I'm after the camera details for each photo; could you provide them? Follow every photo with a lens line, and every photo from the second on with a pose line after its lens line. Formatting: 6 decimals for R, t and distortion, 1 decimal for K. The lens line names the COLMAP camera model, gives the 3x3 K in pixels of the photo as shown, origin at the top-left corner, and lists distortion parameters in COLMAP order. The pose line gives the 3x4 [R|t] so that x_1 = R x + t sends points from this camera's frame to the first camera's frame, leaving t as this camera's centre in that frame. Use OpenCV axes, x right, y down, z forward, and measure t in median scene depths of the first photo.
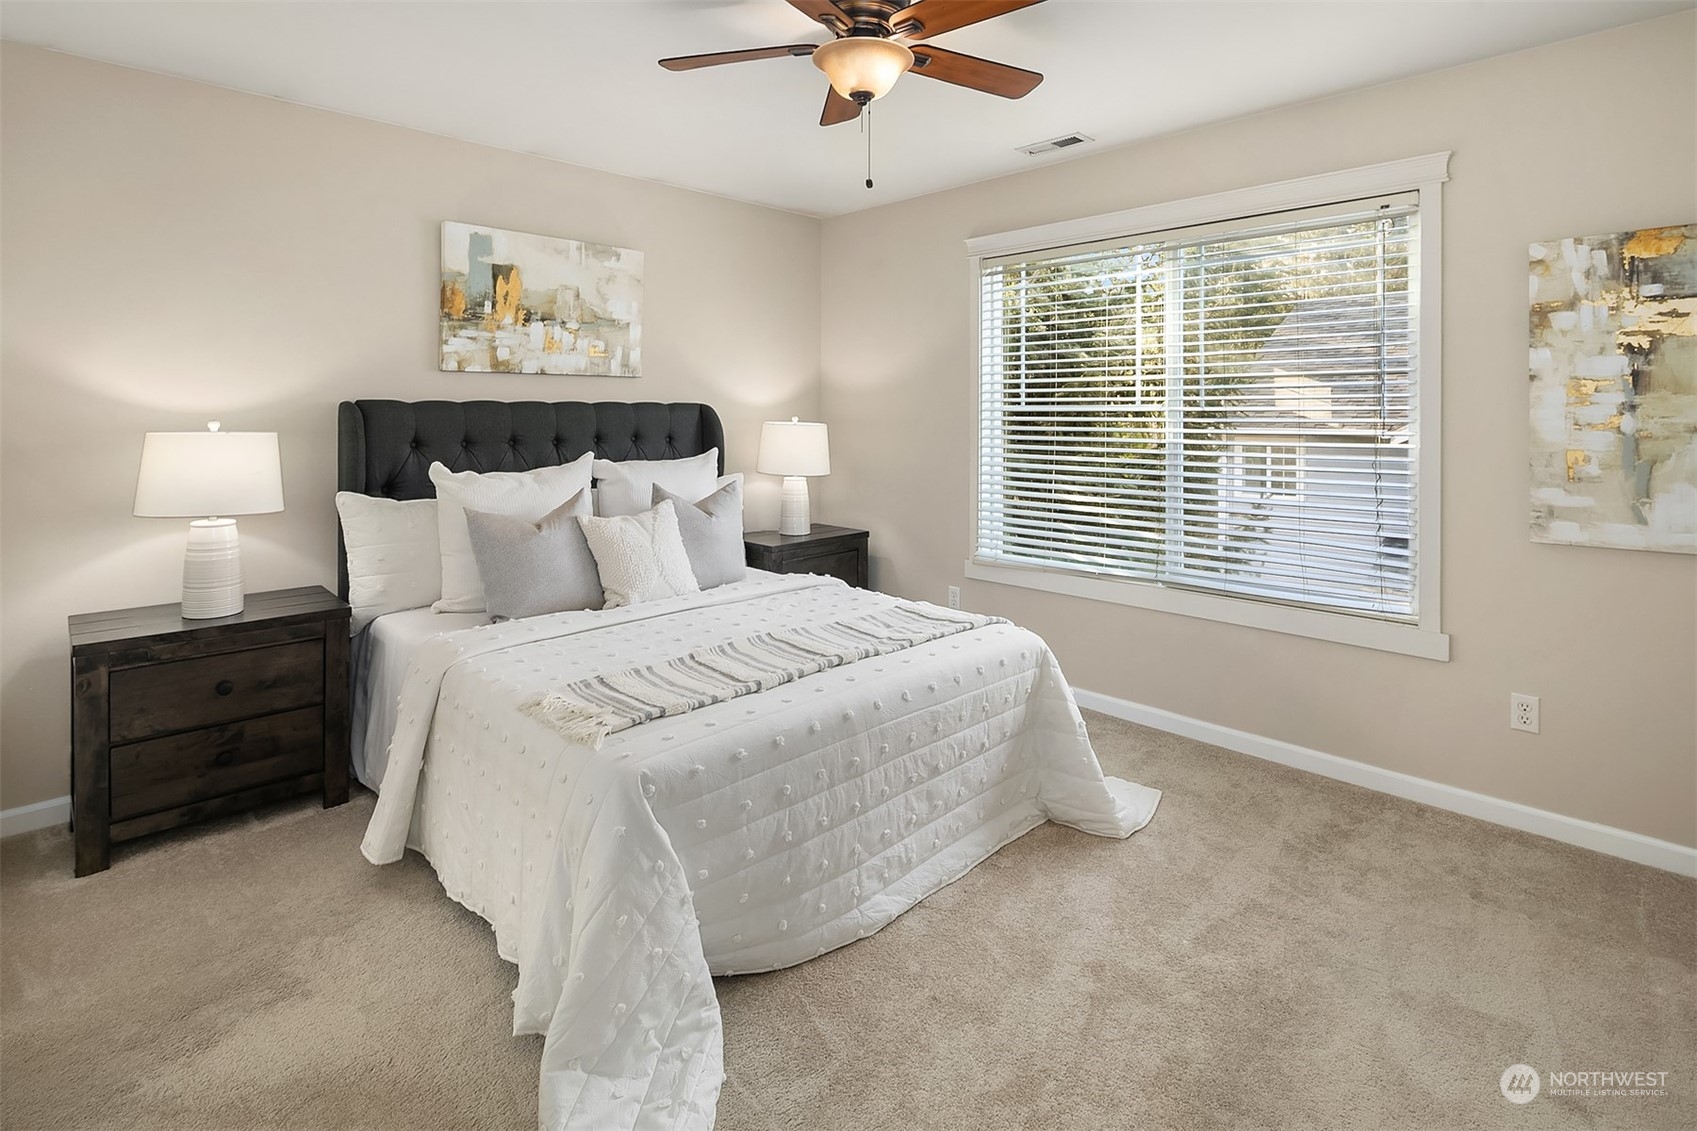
lens RADIAL K [[831.4, 0, 848.5], [0, 831.4, 565.5], [0, 0, 1]] dist [-0.002169, -0.000261]
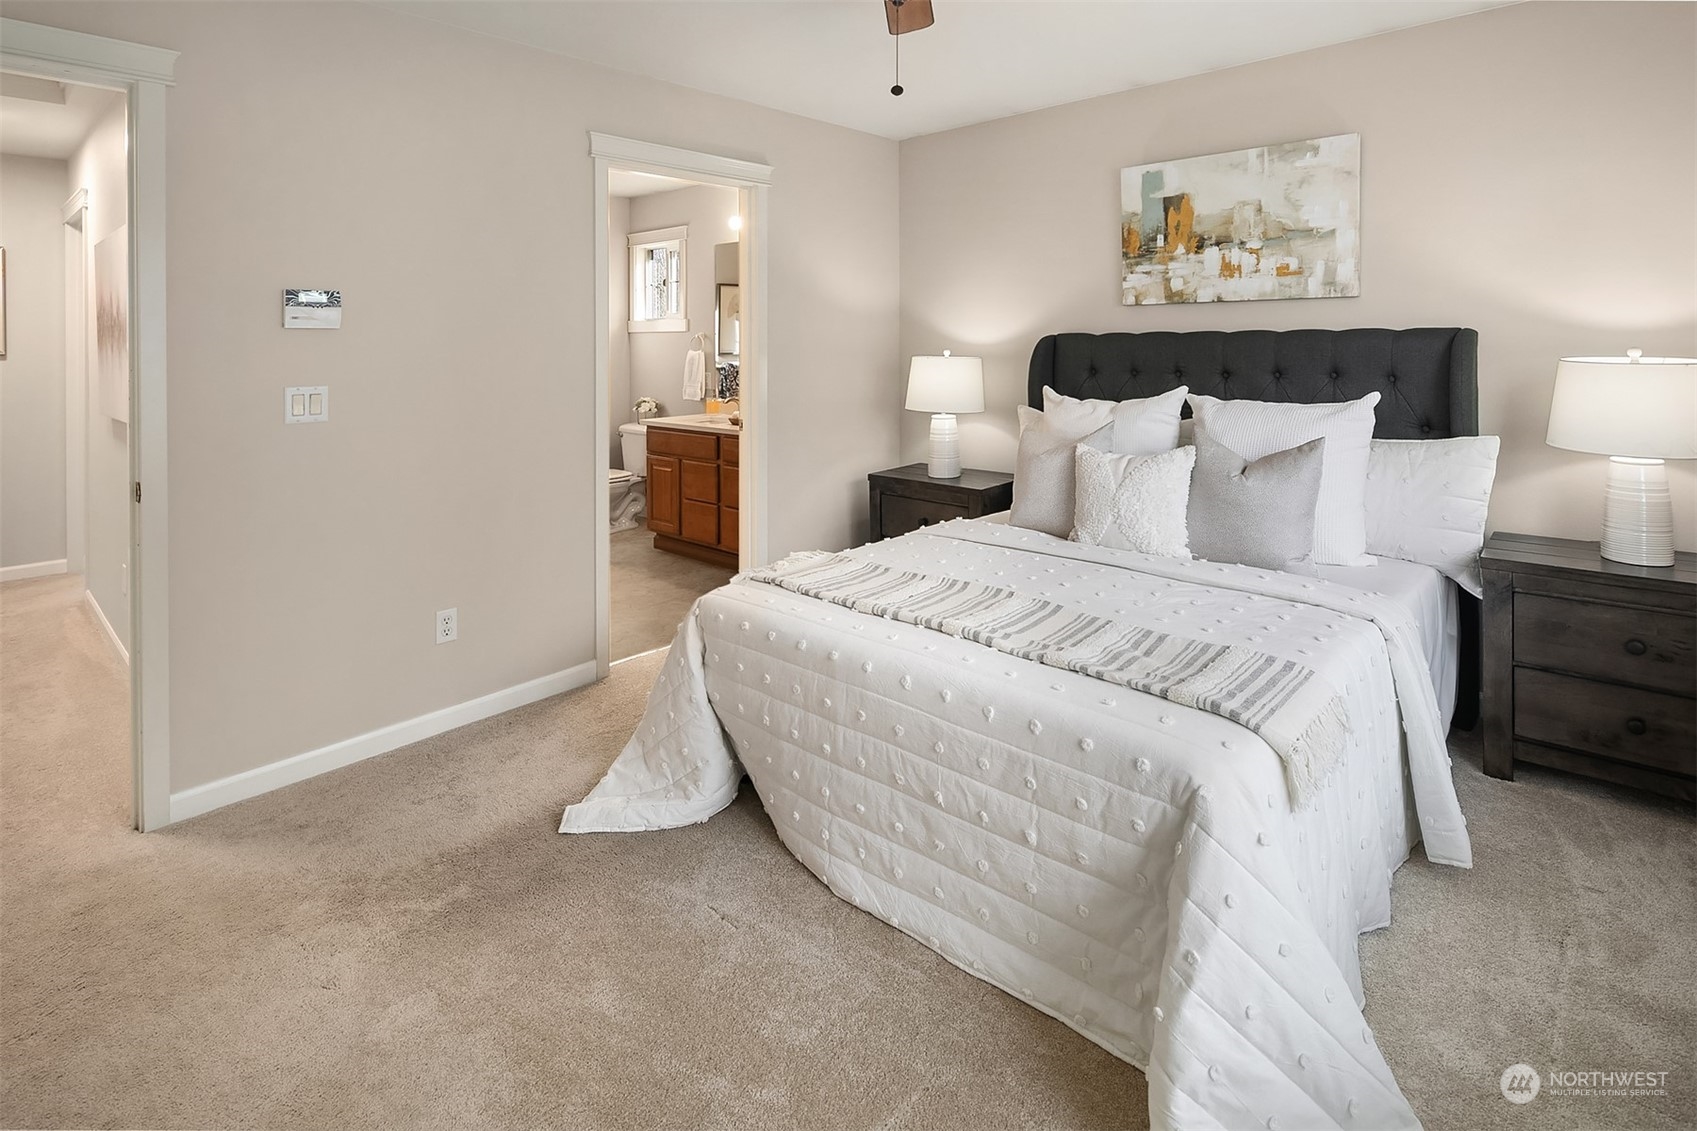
lens RADIAL K [[830.0, 0, 850.9], [0, 830.0, 491.0], [0, 0, 1]] dist [0.000634, 0.000075]
pose [[0.037482, 0.178157, -0.983288, 0.596803], [-0.169920, 0.970786, 0.169415, -0.115996], [0.984745, 0.160731, 0.066659, 0.587262]]
